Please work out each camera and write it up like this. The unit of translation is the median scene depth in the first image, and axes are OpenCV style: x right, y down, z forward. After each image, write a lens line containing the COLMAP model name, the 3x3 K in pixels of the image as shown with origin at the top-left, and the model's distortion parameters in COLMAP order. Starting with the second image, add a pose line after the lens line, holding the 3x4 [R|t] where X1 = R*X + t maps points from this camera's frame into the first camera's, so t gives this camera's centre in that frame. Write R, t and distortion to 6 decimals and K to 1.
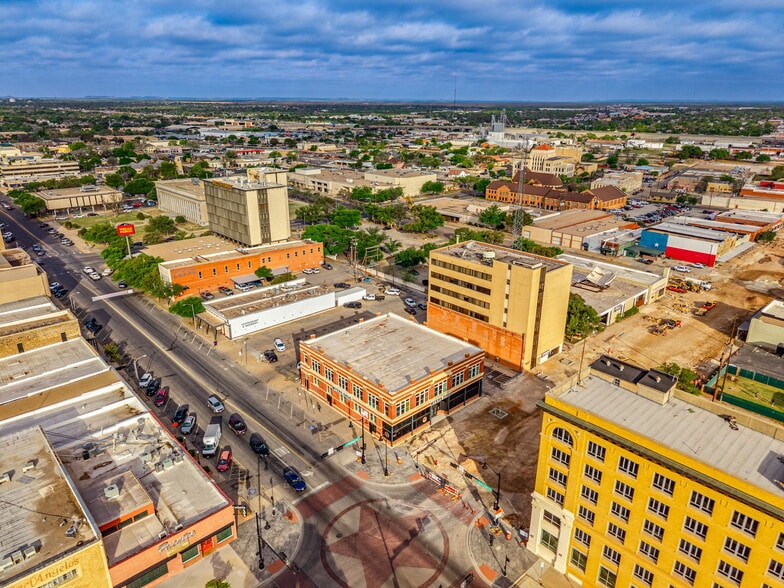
lens RADIAL K [[522.2, 0, 397.0], [0, 522.2, 292.7], [0, 0, 1]] dist [0.021467, -0.025105]
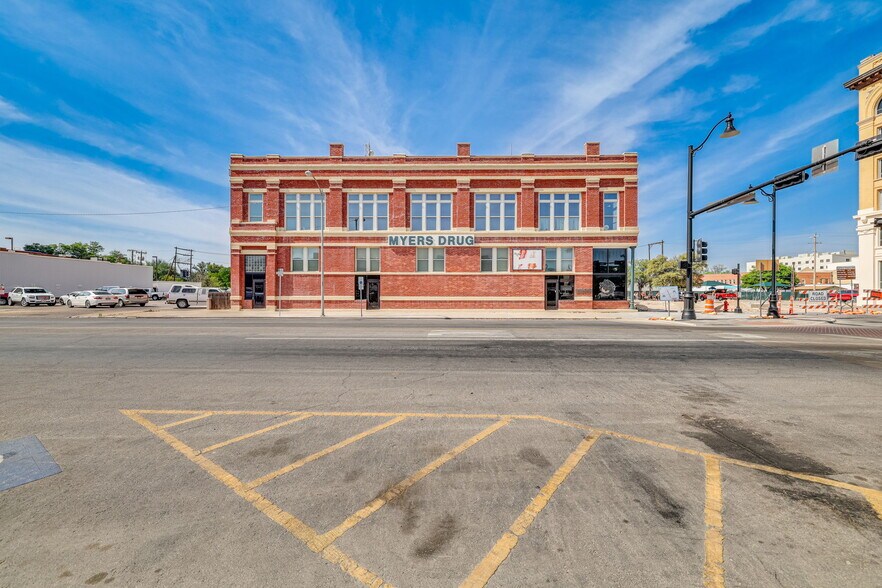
lens RADIAL K [[364.8, 0, 439.4], [0, 364.8, 293.7], [0, 0, 1]] dist [0.001915, -0.000051]
pose [[0.704746, -0.004252, 0.709447, -0.236983], [0.242786, 0.941051, -0.235537, 0.243908], [-0.666624, 0.338238, 0.664235, 0.713242]]
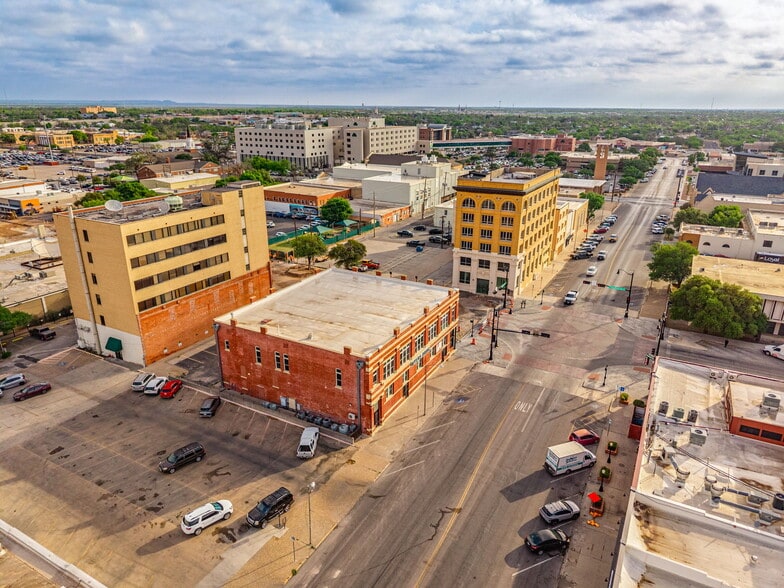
lens RADIAL K [[522.2, 0, 391.4], [0, 522.2, 297.6], [0, 0, 1]] dist [0.021467, -0.025105]
pose [[-0.304507, -0.333283, 0.892299, -0.619063], [0.321419, 0.845886, 0.425636, -0.177948], [-0.896641, 0.416411, -0.150455, 0.945022]]
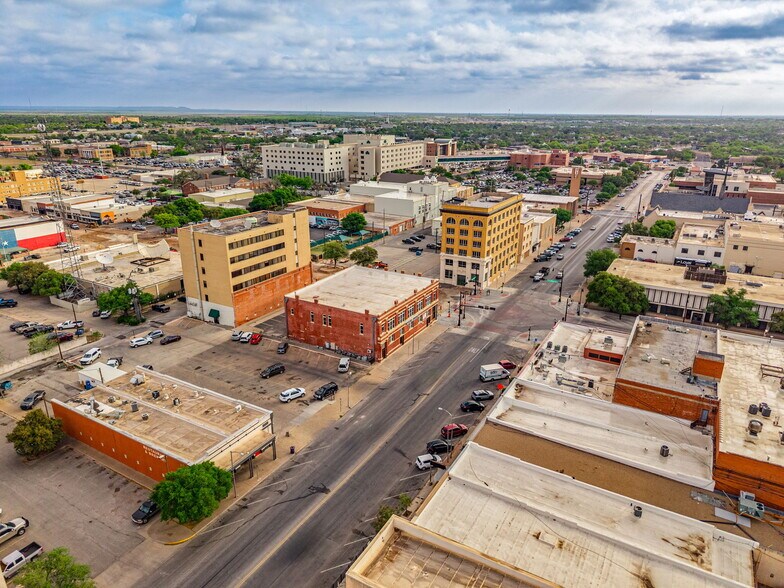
lens RADIAL K [[522.2, 0, 392.0], [0, 522.2, 290.7], [0, 0, 1]] dist [0.021467, -0.025105]
pose [[-0.285964, -0.315137, 0.904938, -0.972279], [0.322884, 0.857460, 0.400636, -0.301754], [-0.902203, 0.406757, -0.143450, 1.003752]]
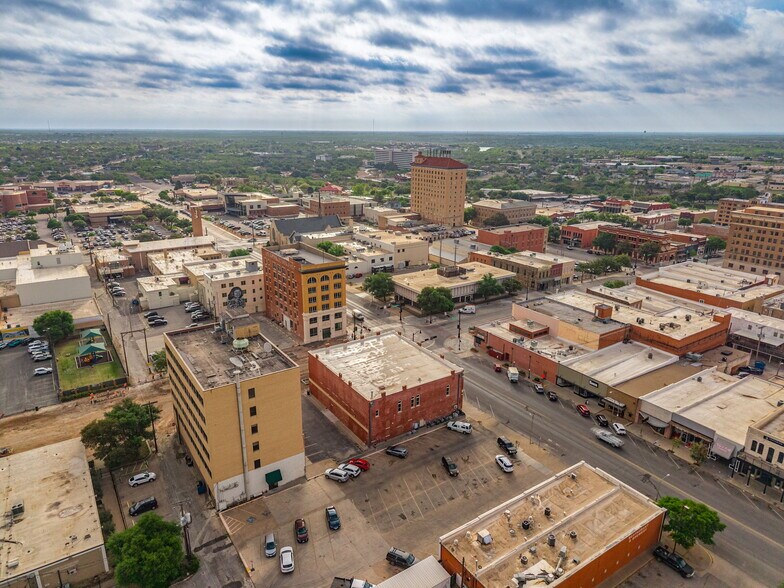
lens RADIAL K [[522.2, 0, 394.6], [0, 522.2, 289.3], [0, 0, 1]] dist [0.021467, -0.025105]
pose [[-0.987151, -0.061591, 0.147441, -0.176779], [0.039281, 0.800874, 0.597543, -0.640677], [-0.154885, 0.595657, -0.788165, 1.629643]]
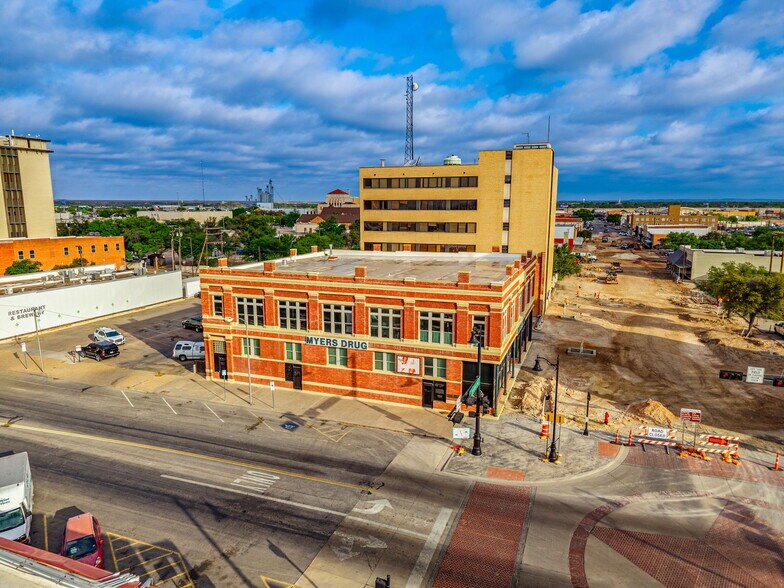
lens RADIAL K [[522.2, 0, 395.1], [0, 522.2, 297.0], [0, 0, 1]] dist [0.021467, -0.025105]
pose [[0.894666, -0.083741, 0.438818, -0.215484], [0.157021, 0.978545, -0.133398, 0.187962], [-0.418232, 0.188250, 0.888619, 0.482802]]
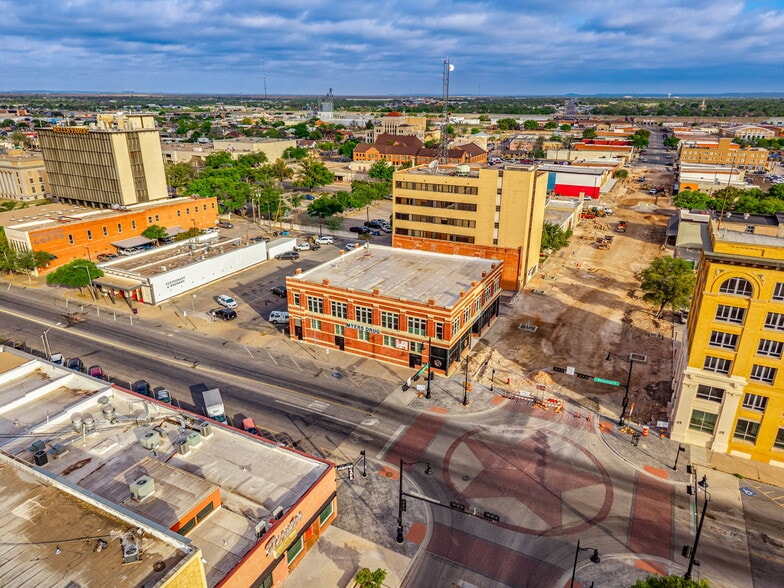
lens RADIAL K [[522.2, 0, 395.8], [0, 522.2, 292.9], [0, 0, 1]] dist [0.021467, -0.025105]
pose [[0.940056, -0.121541, 0.318626, -0.257785], [0.118041, 0.992545, 0.030347, 0.102215], [-0.319939, 0.009083, 0.947395, 0.196639]]
